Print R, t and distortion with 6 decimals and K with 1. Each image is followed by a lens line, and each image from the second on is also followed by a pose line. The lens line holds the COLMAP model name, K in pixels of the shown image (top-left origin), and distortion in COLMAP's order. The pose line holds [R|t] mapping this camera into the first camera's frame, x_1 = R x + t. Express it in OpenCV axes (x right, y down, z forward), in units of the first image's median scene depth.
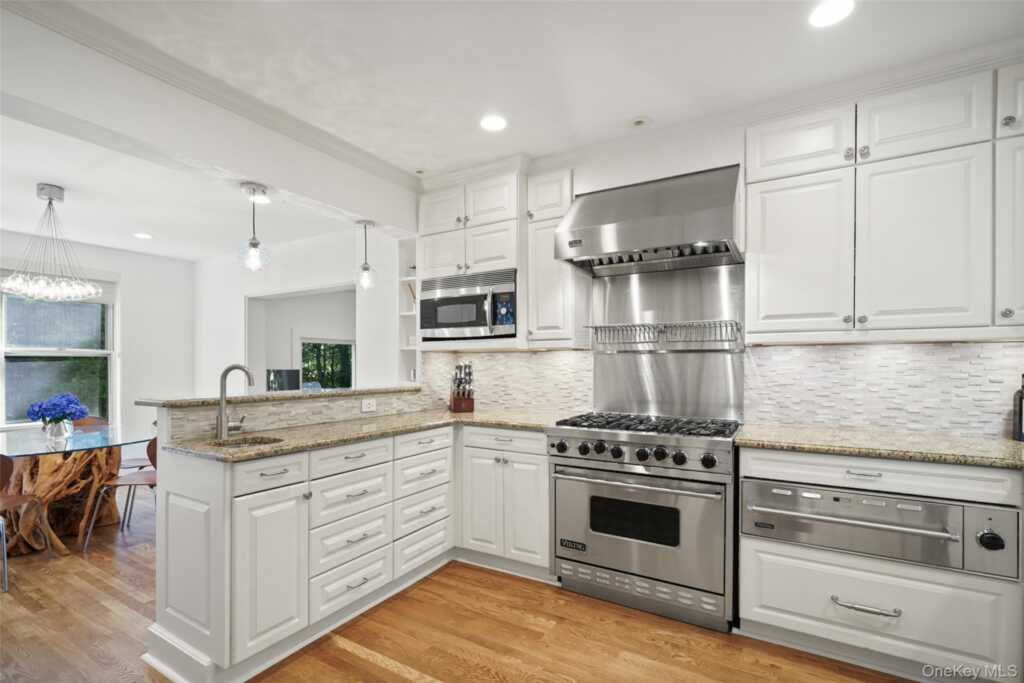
lens RADIAL K [[476.4, 0, 510.8], [0, 476.4, 363.5], [0, 0, 1]] dist [-0.002176, 0.000272]
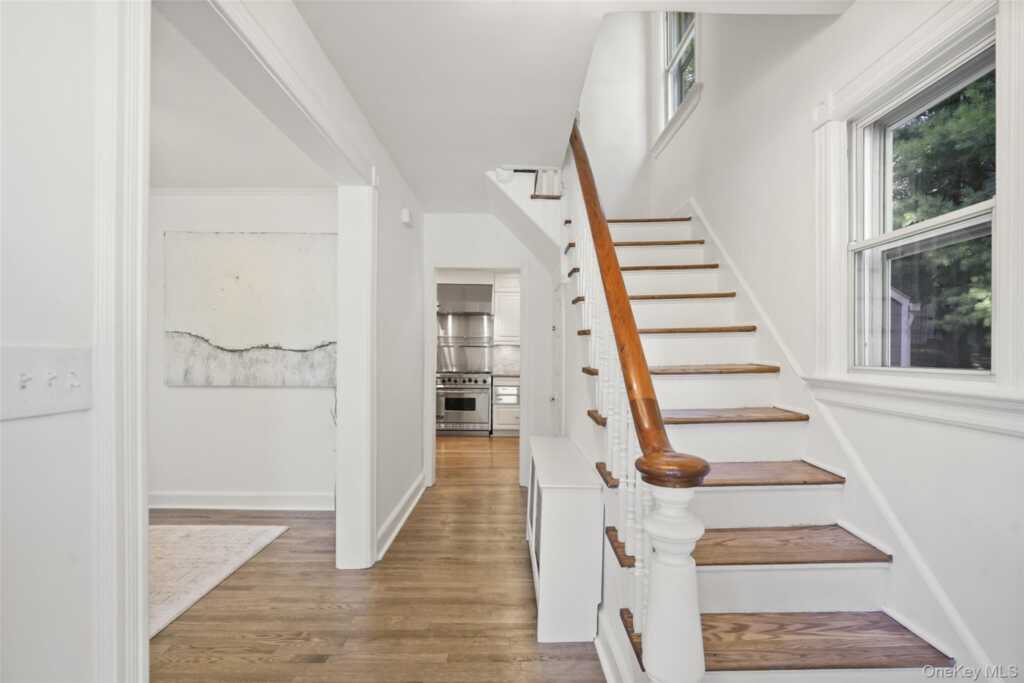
lens RADIAL K [[474.1, 0, 512.0], [0, 474.1, 354.3], [0, 0, 1]] dist [-0.001690, -0.000084]
pose [[0.856569, -0.001032, 0.516031, -0.886887], [0.000558, 0.999999, 0.001073, 0.014676], [-0.516032, -0.000631, 0.856569, -1.514744]]
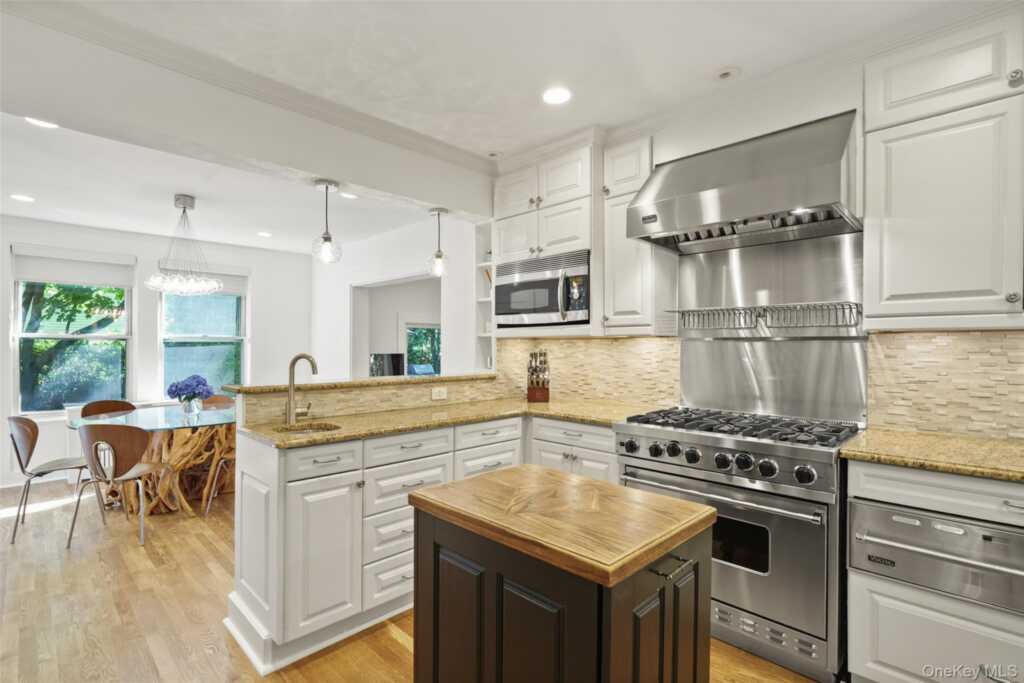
lens RADIAL K [[485.0, 0, 511.2], [0, 485.0, 344.9], [0, 0, 1]] dist [-0.001543, 0.000682]
pose [[0.971127, 0.001666, -0.238556, 0.096528], [-0.002089, 0.999997, -0.001524, -0.013070], [0.238552, 0.001979, 0.971128, 0.052070]]
